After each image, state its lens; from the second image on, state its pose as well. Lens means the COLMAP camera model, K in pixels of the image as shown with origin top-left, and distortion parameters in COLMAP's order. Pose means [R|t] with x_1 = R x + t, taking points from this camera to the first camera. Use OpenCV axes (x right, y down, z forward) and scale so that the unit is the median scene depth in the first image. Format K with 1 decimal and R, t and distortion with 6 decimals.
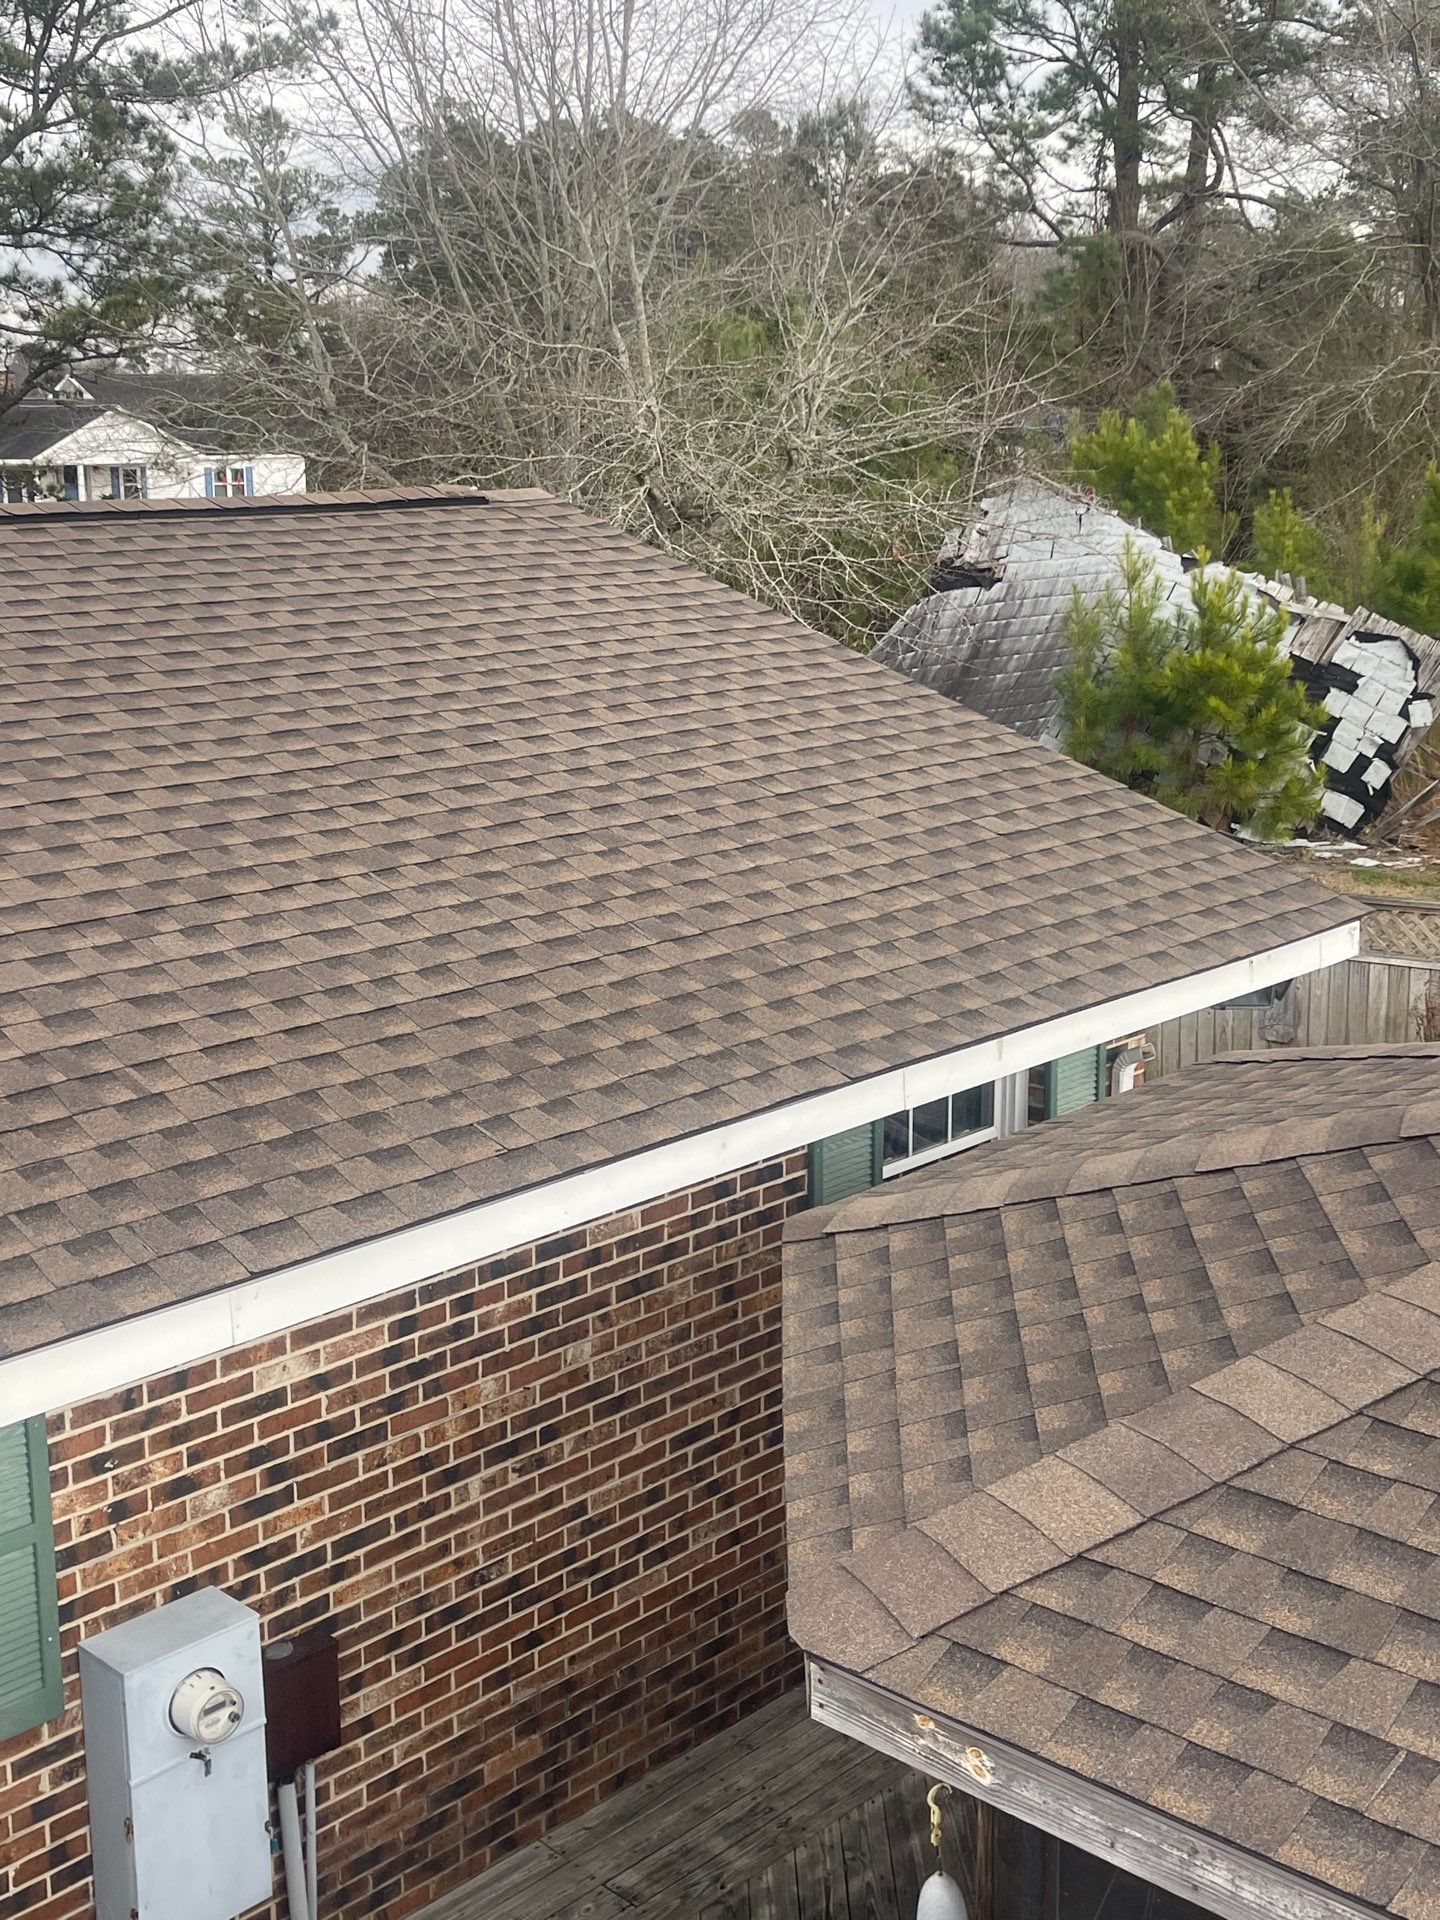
lens RADIAL K [[2286.1, 0, 701.2], [0, 2286.1, 962.8], [0, 0, 1]] dist [0.062977, -0.100881]
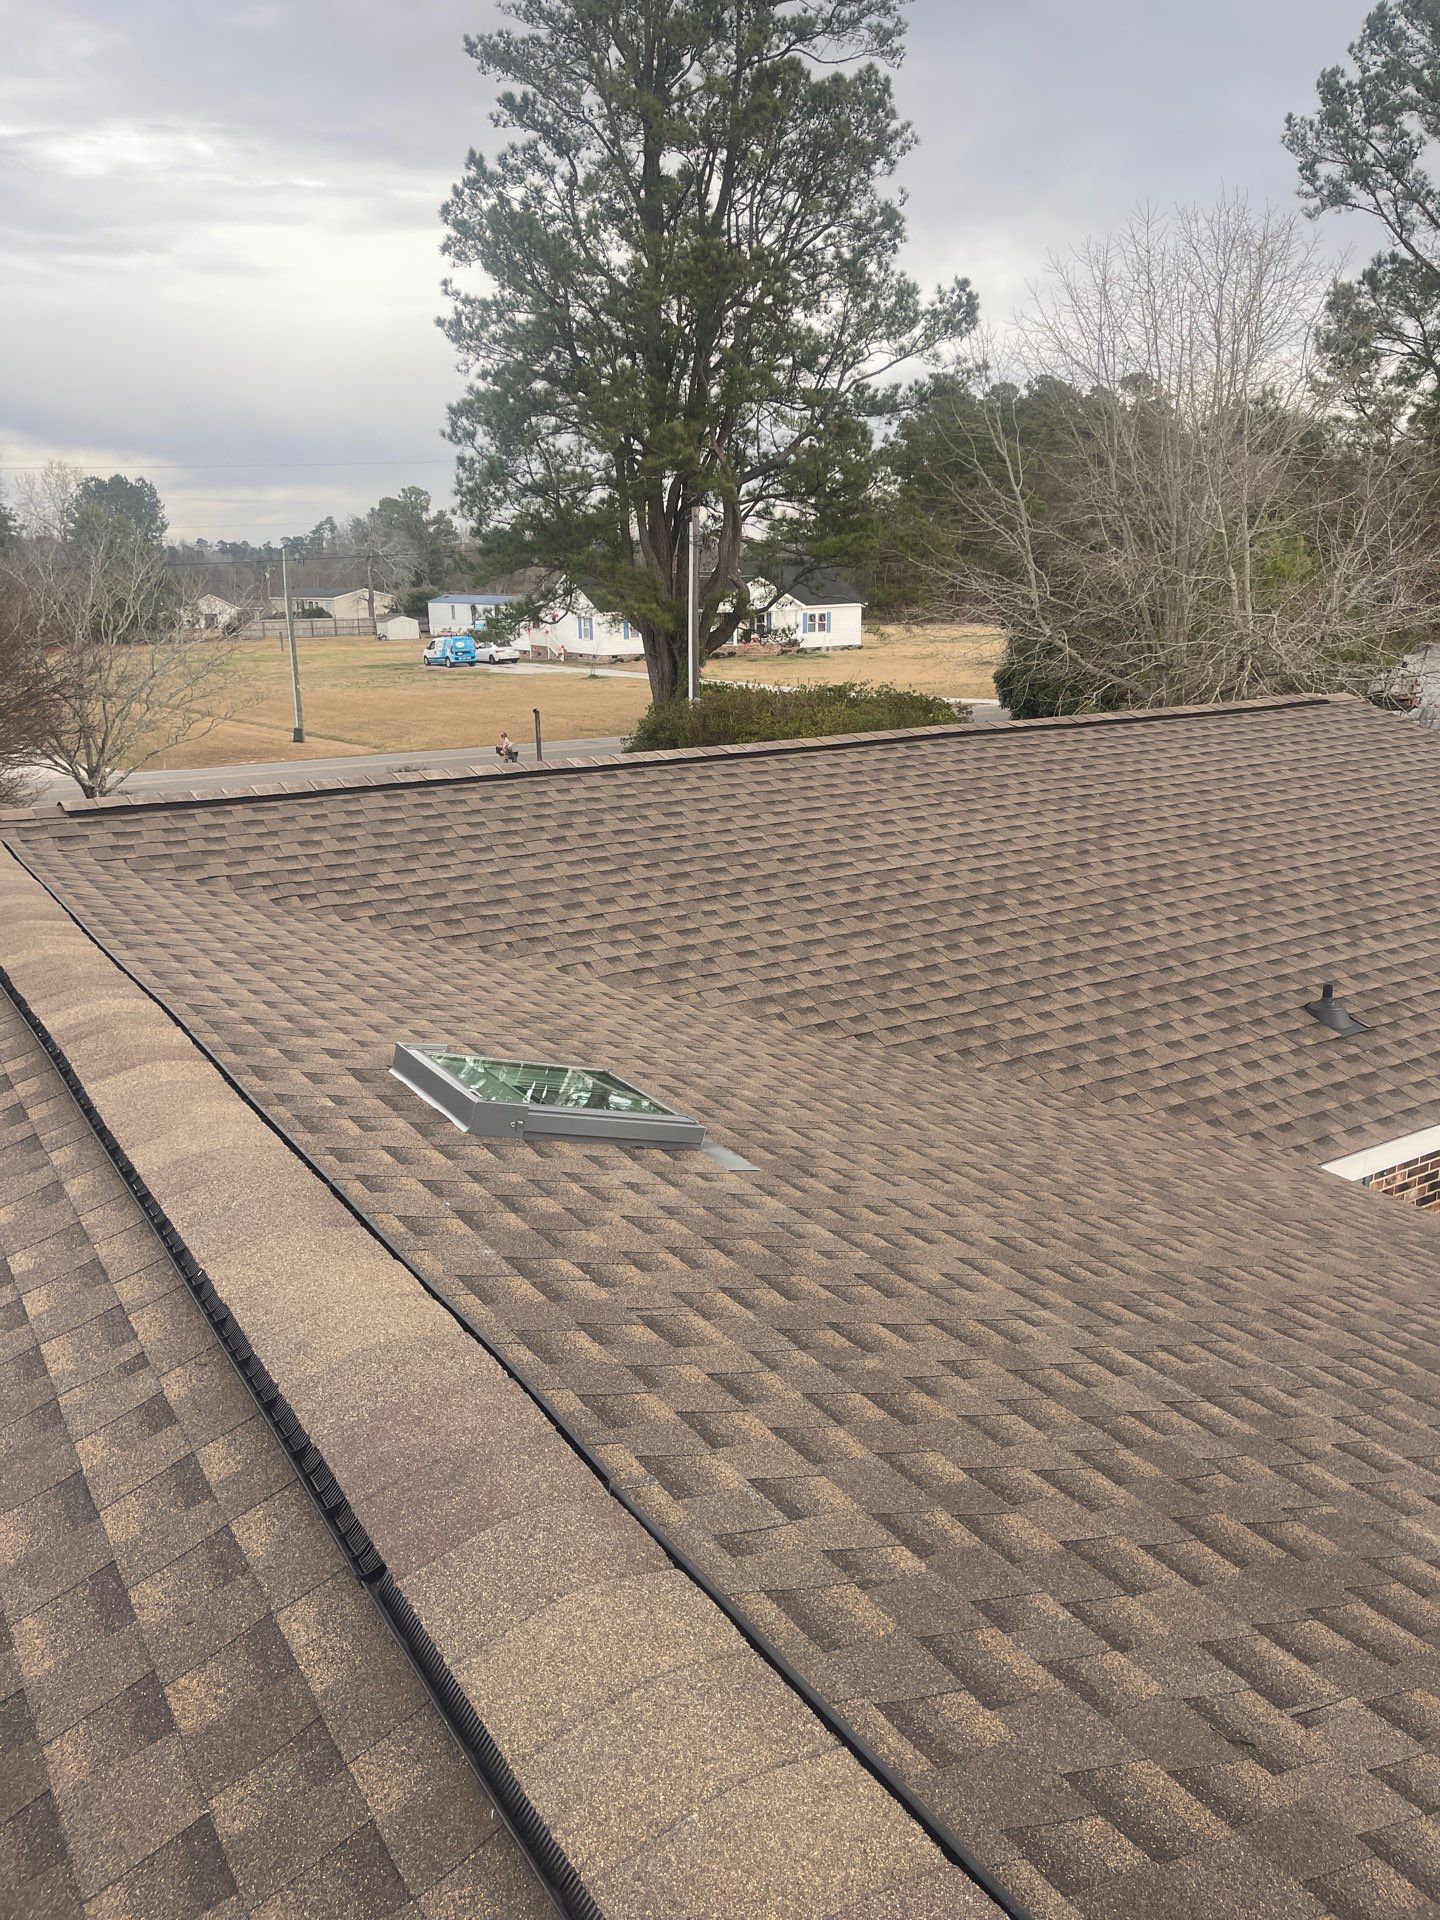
lens RADIAL K [[1433.0, 0, 705.9], [0, 1433.0, 961.1], [0, 0, 1]] dist [0.083956, -0.113641]
pose [[0.974370, 0.056754, -0.217673, -0.110323], [-0.049512, 0.998028, 0.038586, -0.002712], [0.219434, -0.026820, 0.975259, -0.099266]]
